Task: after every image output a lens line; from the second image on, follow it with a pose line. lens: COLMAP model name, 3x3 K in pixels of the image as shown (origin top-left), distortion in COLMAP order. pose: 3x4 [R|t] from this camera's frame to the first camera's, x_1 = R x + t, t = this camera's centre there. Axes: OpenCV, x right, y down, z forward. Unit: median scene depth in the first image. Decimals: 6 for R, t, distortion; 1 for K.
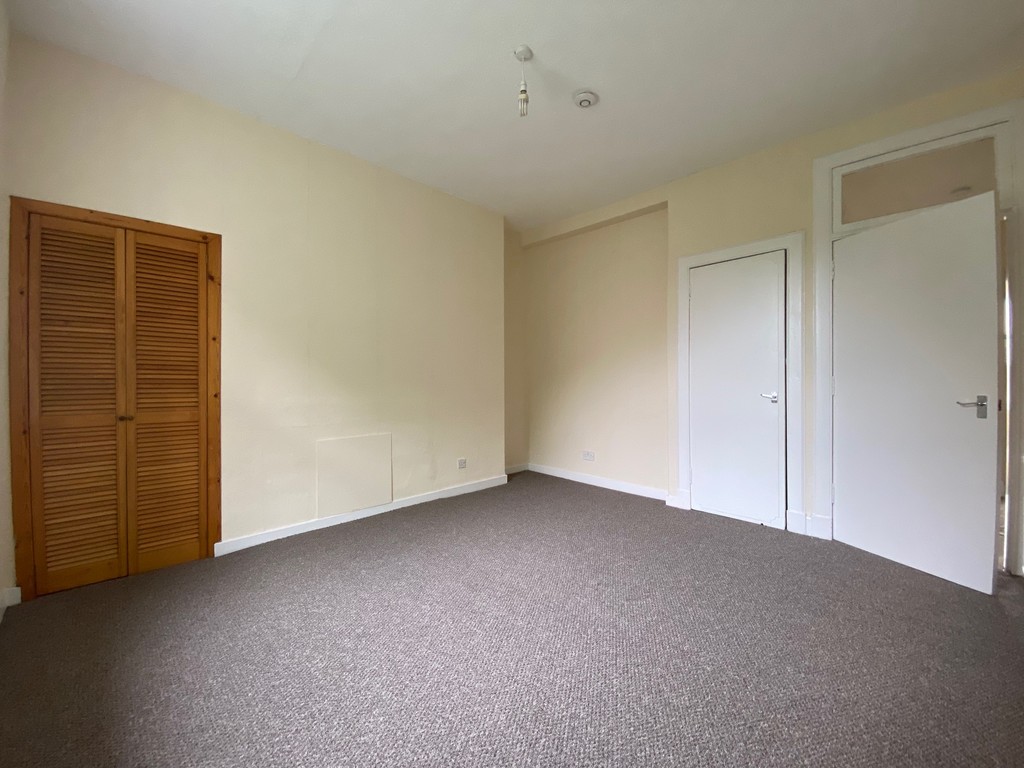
lens RADIAL K [[409.1, 0, 511.6], [0, 409.1, 385.7], [0, 0, 1]] dist [-0.001121, -0.000206]
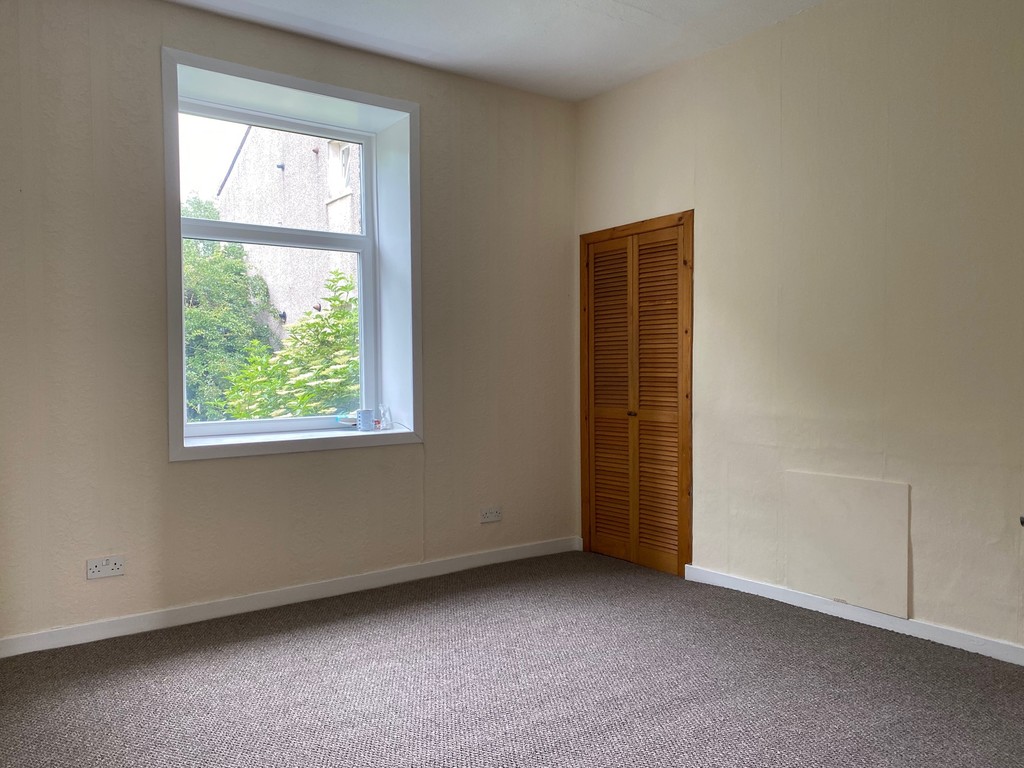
lens RADIAL K [[790.0, 0, 505.4], [0, 790.0, 379.6], [0, 0, 1]] dist [0.004006, -0.003010]
pose [[-0.142941, 0.025698, -0.989398, 1.033011], [0.002935, 0.999669, 0.025540, -0.057489], [0.989727, 0.000747, -0.142969, 0.879874]]
